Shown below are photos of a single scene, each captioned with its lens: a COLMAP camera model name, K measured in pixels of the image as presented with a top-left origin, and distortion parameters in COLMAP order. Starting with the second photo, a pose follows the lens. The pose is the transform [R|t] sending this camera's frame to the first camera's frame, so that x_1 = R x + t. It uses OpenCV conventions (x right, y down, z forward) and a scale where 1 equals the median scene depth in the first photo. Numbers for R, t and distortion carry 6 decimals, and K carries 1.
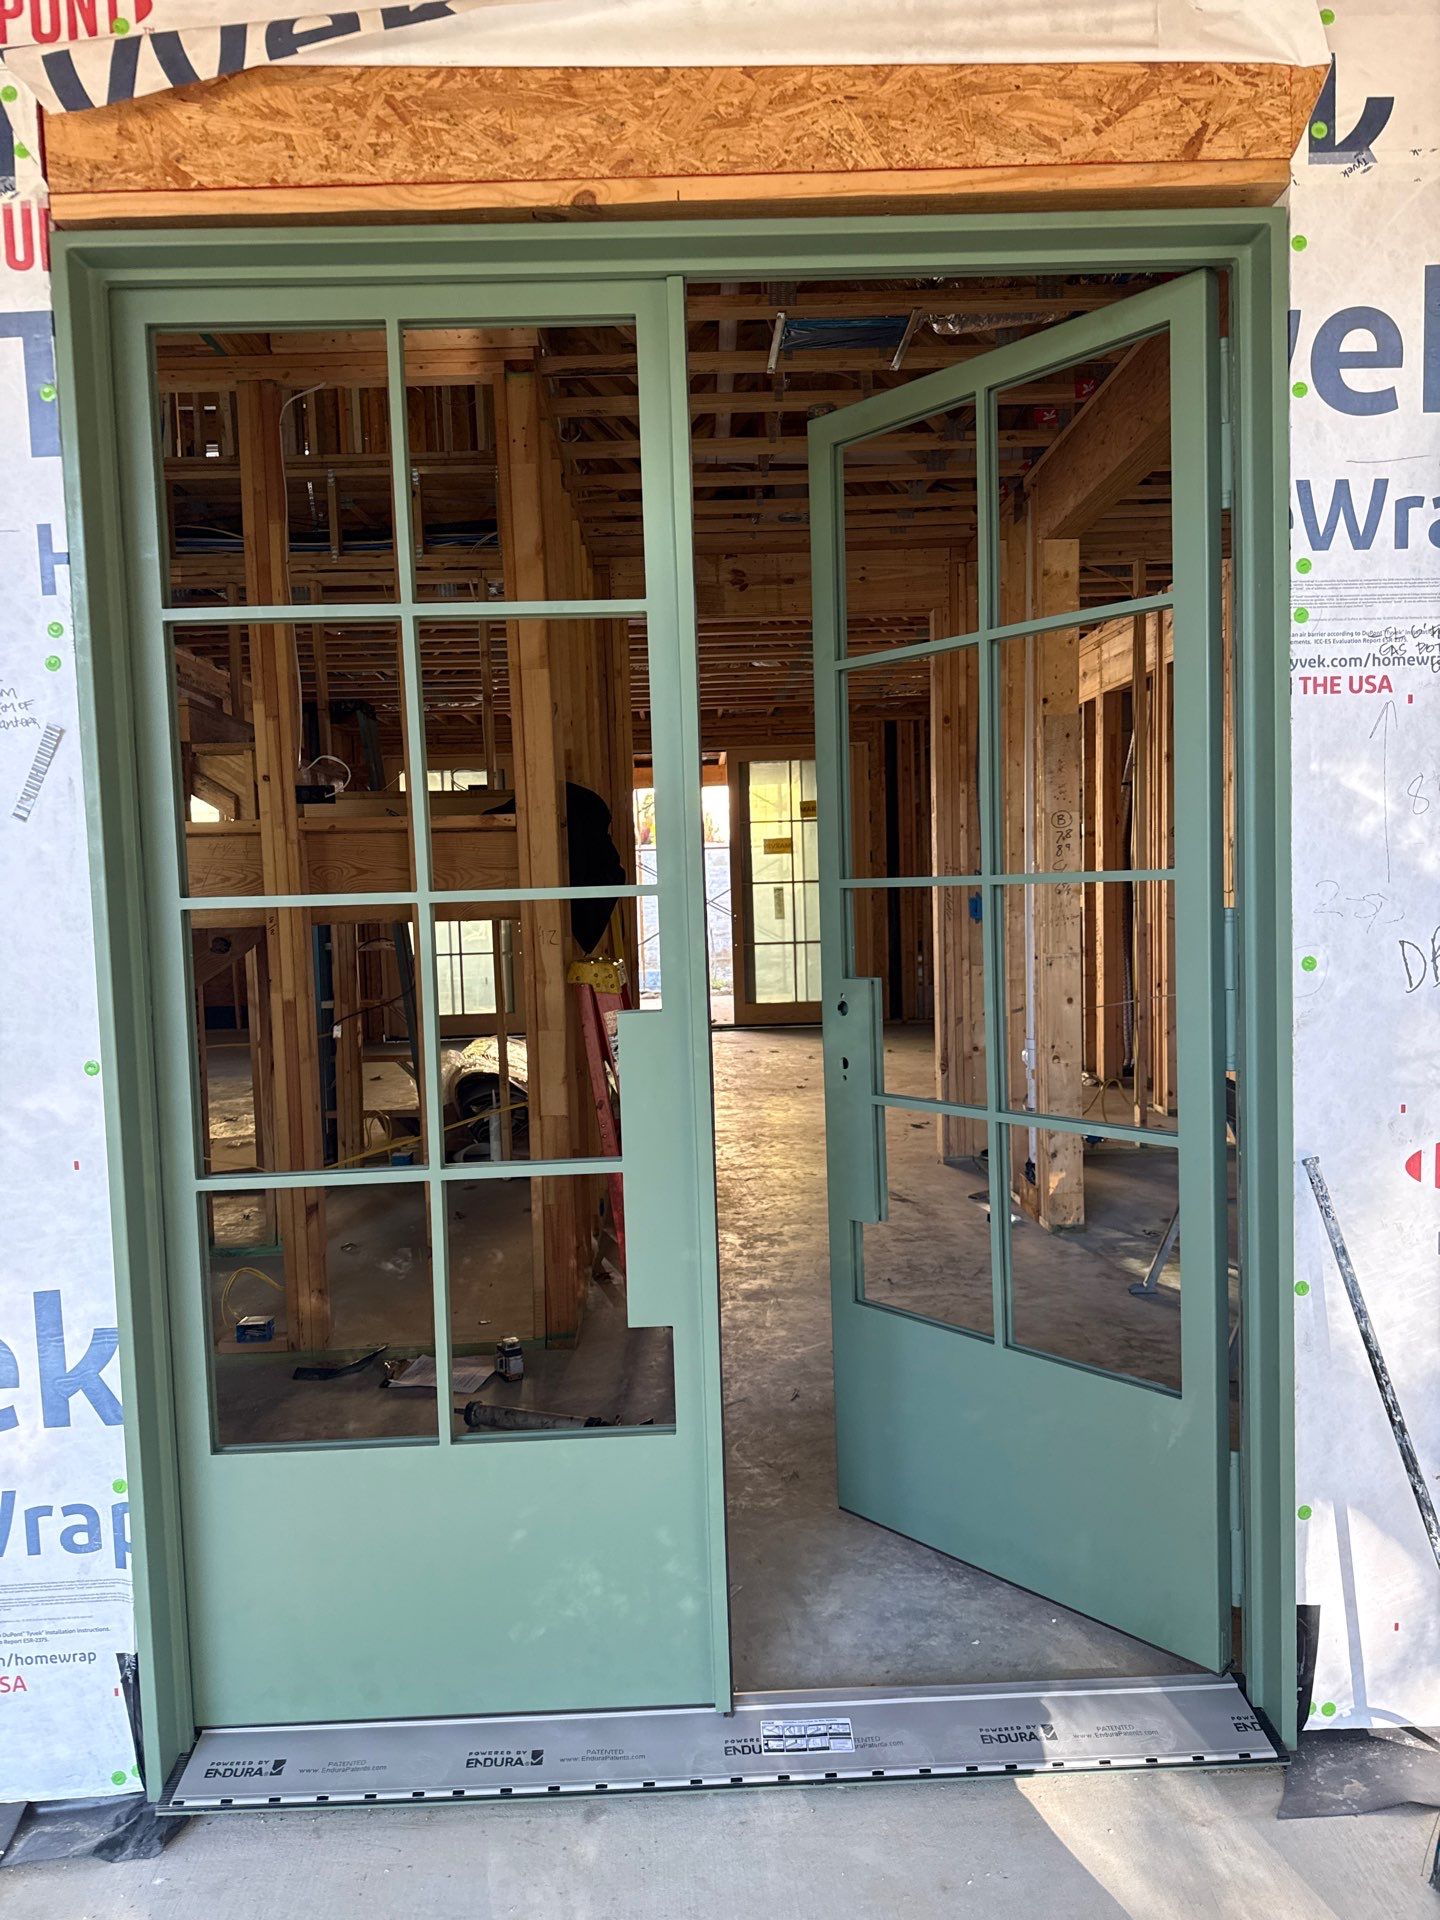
lens RADIAL K [[1410.7, 0, 720.0], [0, 1410.7, 960.0], [0, 0, 1]] dist [-0.010485, -0.007168]
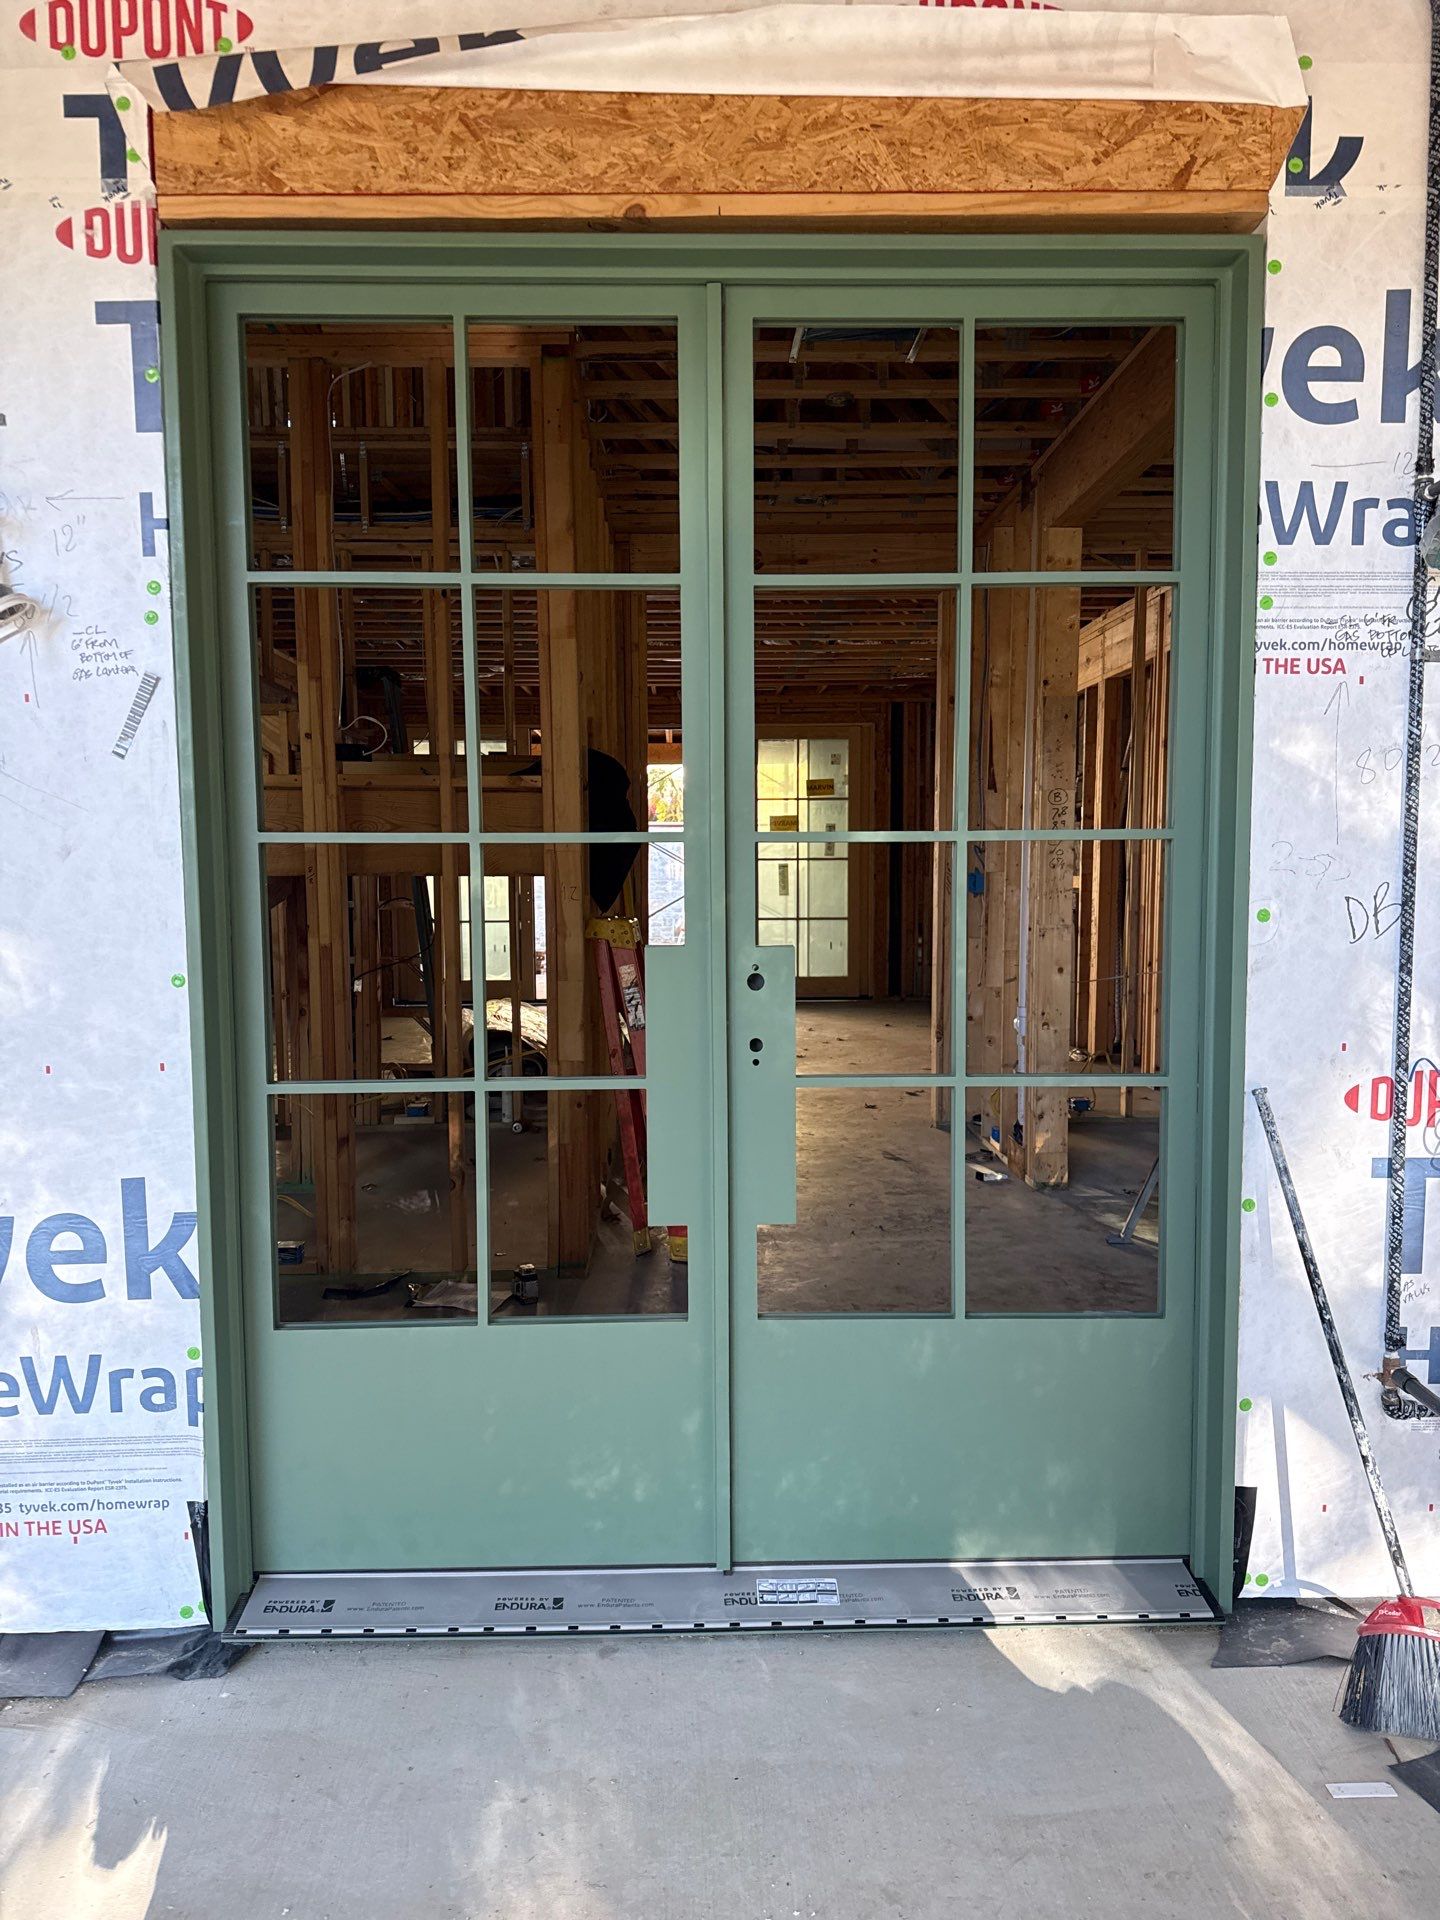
lens RADIAL K [[1387.7, 0, 721.4], [0, 1387.7, 964.0], [0, 0, 1]] dist [-0.003160, -0.011312]
pose [[0.999684, 0.025129, -0.000742, -0.011398], [-0.025108, 0.999472, 0.020629, 0.029139], [0.001260, -0.020604, 0.999787, -0.104332]]
